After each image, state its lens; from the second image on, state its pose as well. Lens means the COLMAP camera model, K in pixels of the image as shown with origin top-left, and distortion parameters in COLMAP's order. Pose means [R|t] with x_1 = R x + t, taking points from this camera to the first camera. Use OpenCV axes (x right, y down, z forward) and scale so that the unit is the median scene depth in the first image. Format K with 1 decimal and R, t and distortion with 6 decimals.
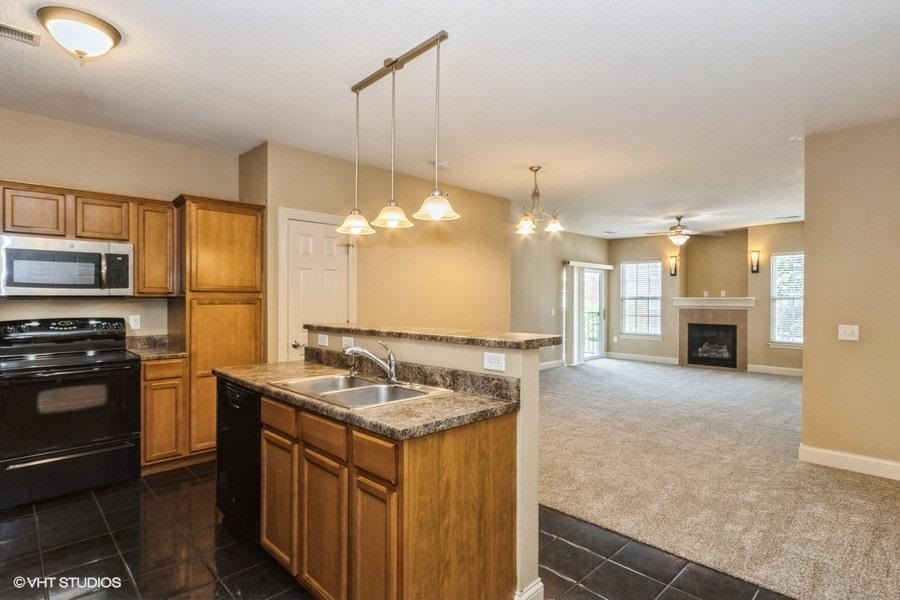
lens RADIAL K [[458.1, 0, 450.0], [0, 458.1, 300.0], [0, 0, 1]] dist [0.005404, 0.000088]
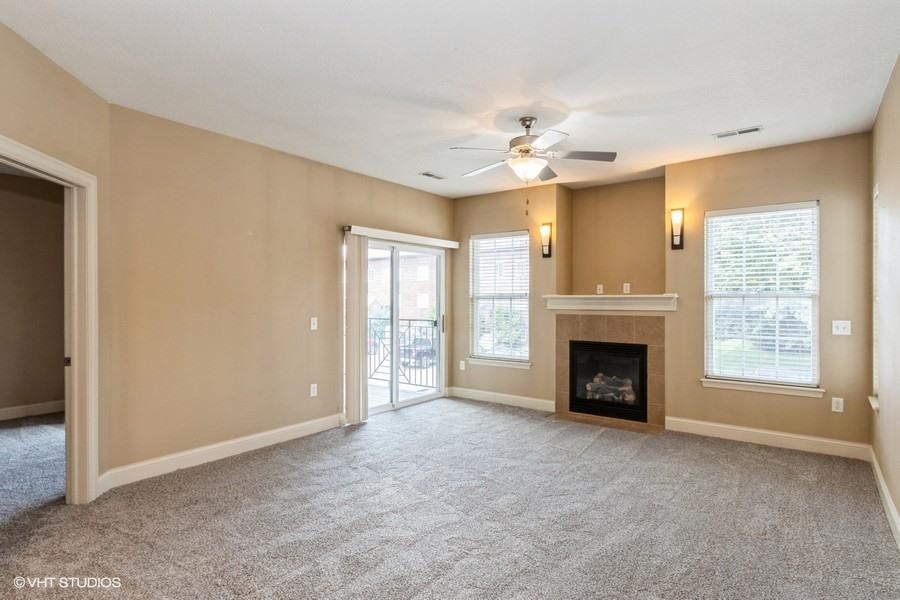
lens RADIAL K [[477.4, 0, 450.0], [0, 477.4, 300.0], [0, 0, 1]] dist [-0.000734, -0.000305]
pose [[0.989657, -0.002402, 0.143434, 0.298240], [0.002642, 0.999995, -0.001488, 0.001419], [-0.143430, 0.001851, 0.989659, 0.451416]]
